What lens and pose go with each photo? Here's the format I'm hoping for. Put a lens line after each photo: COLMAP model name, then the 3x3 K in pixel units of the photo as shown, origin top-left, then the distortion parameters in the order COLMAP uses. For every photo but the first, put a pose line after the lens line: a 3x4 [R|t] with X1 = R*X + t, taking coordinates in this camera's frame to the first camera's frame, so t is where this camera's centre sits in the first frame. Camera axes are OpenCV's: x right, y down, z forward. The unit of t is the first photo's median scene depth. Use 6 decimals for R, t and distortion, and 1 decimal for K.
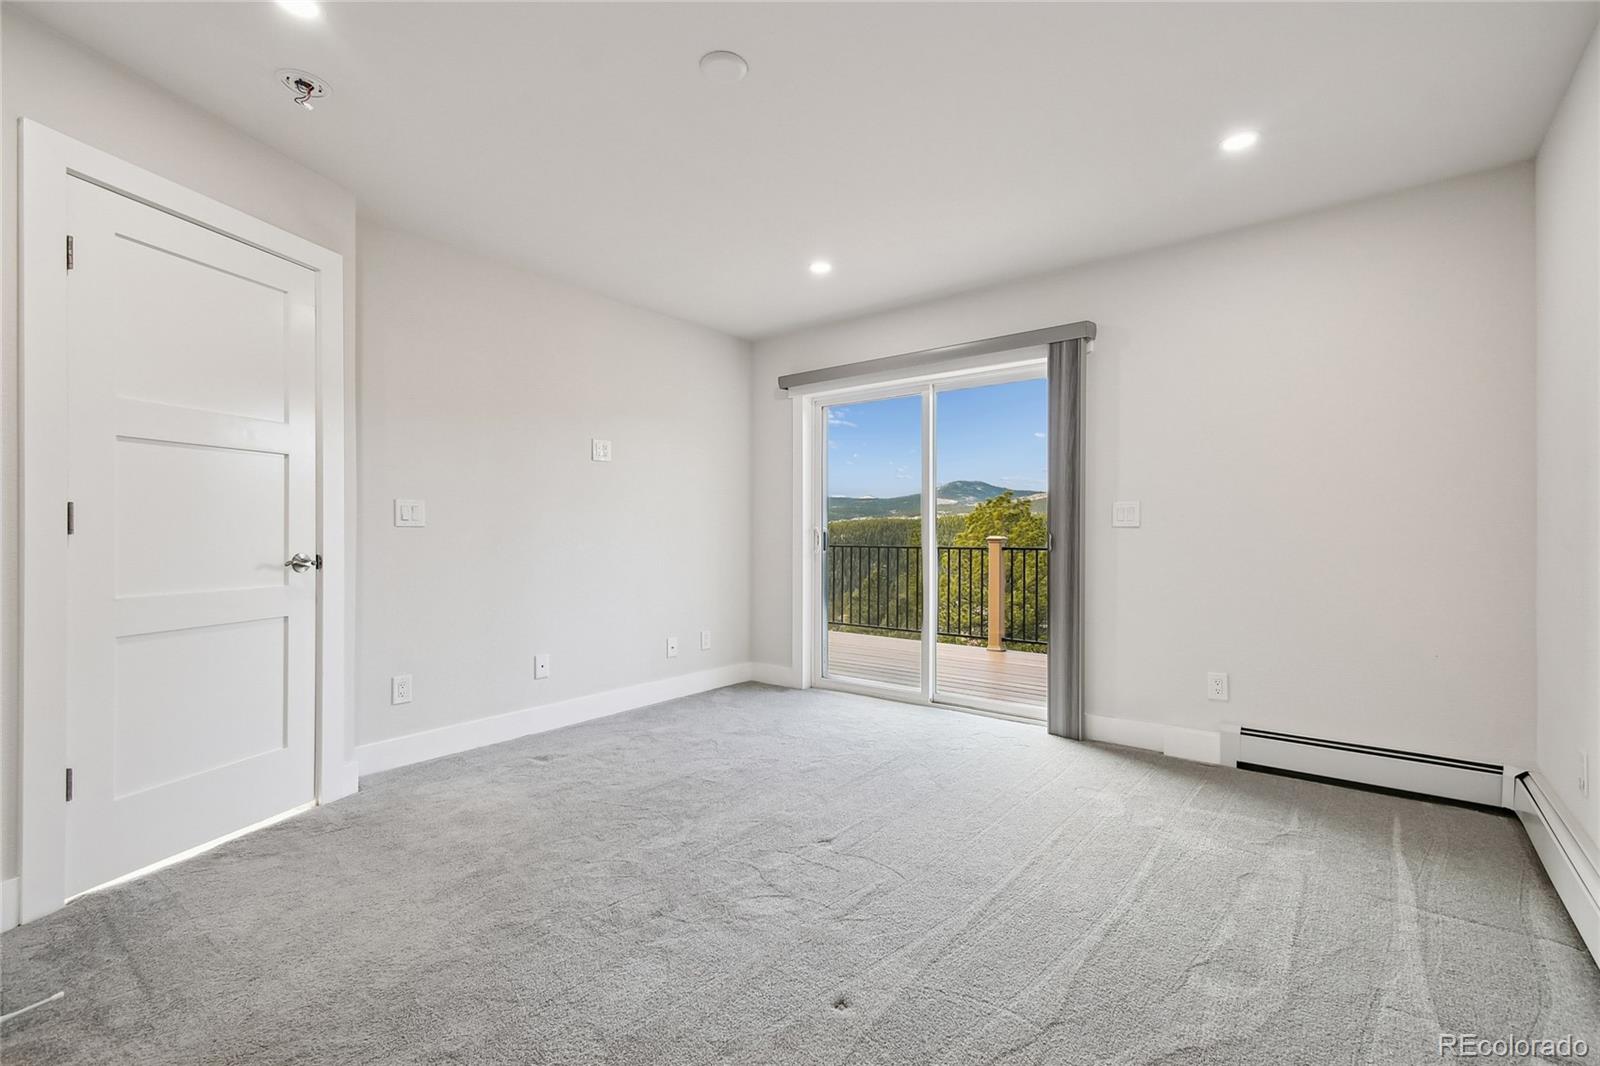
lens RADIAL K [[710.9, 0, 803.6], [0, 710.9, 537.9], [0, 0, 1]] dist [-0.000339, -0.000382]
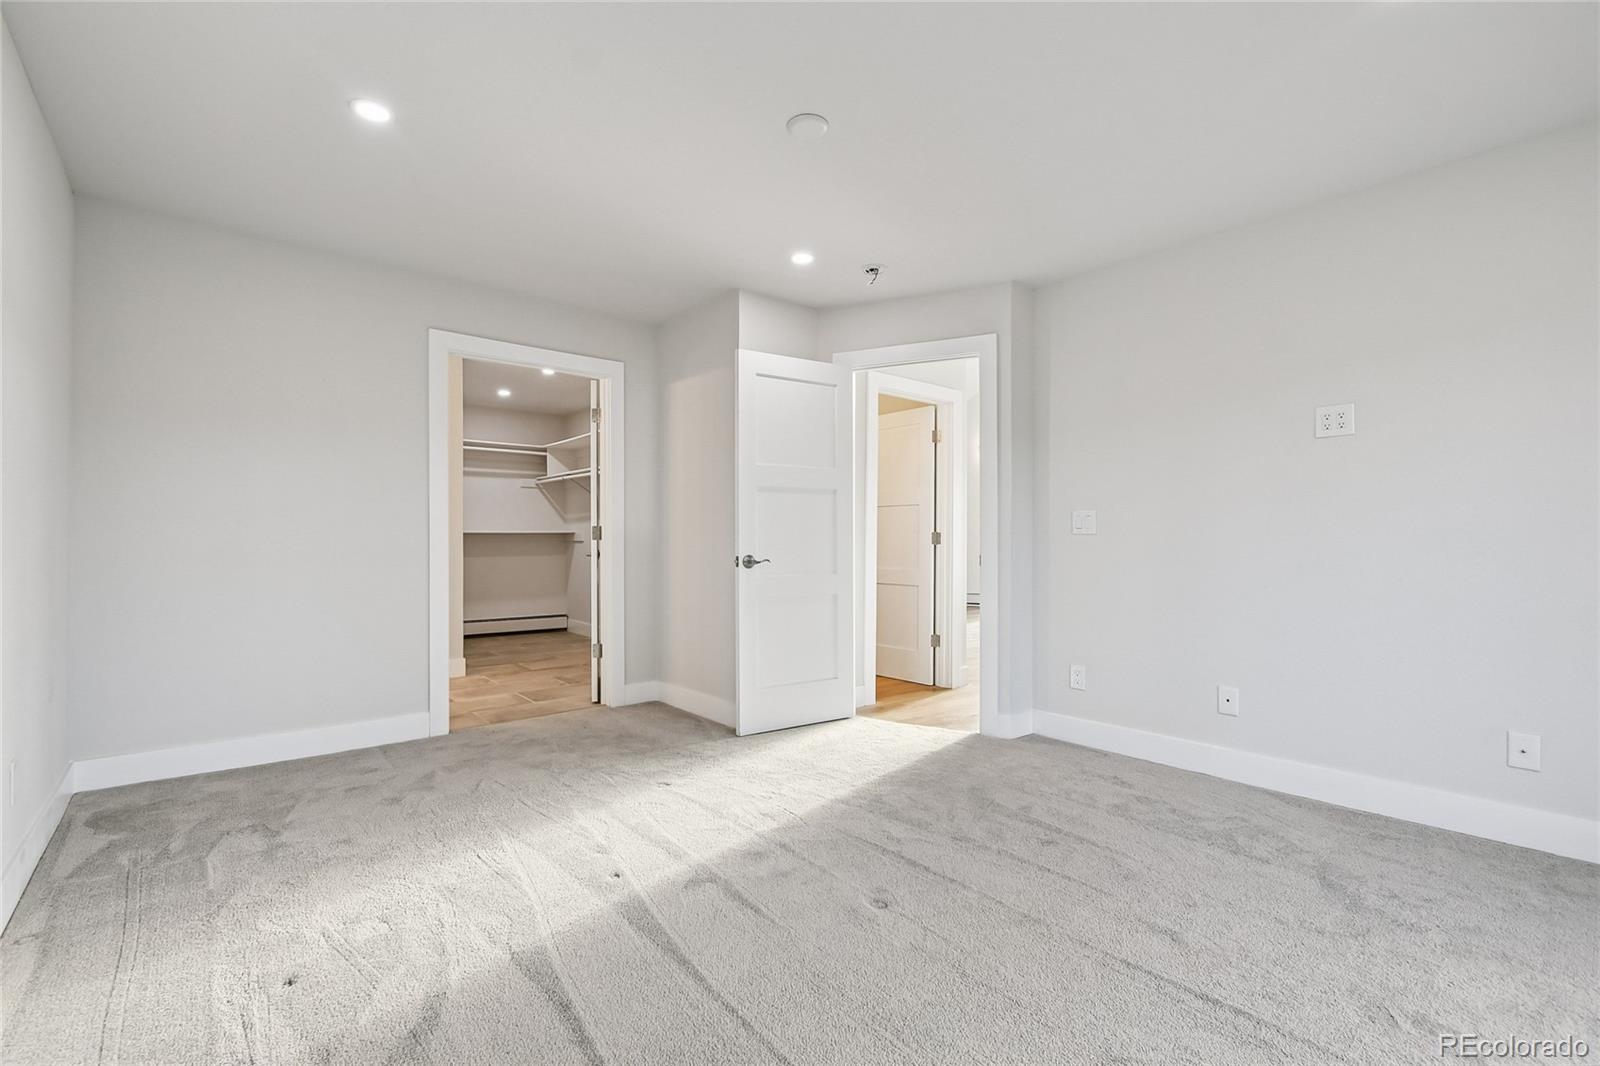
lens RADIAL K [[710.9, 0, 803.6], [0, 710.9, 537.9], [0, 0, 1]] dist [-0.000339, -0.000382]
pose [[-0.193719, -0.006900, -0.981033, 0.768877], [-0.009812, 0.999939, -0.005096, -0.000815], [0.981008, 0.008639, -0.193774, 0.945210]]
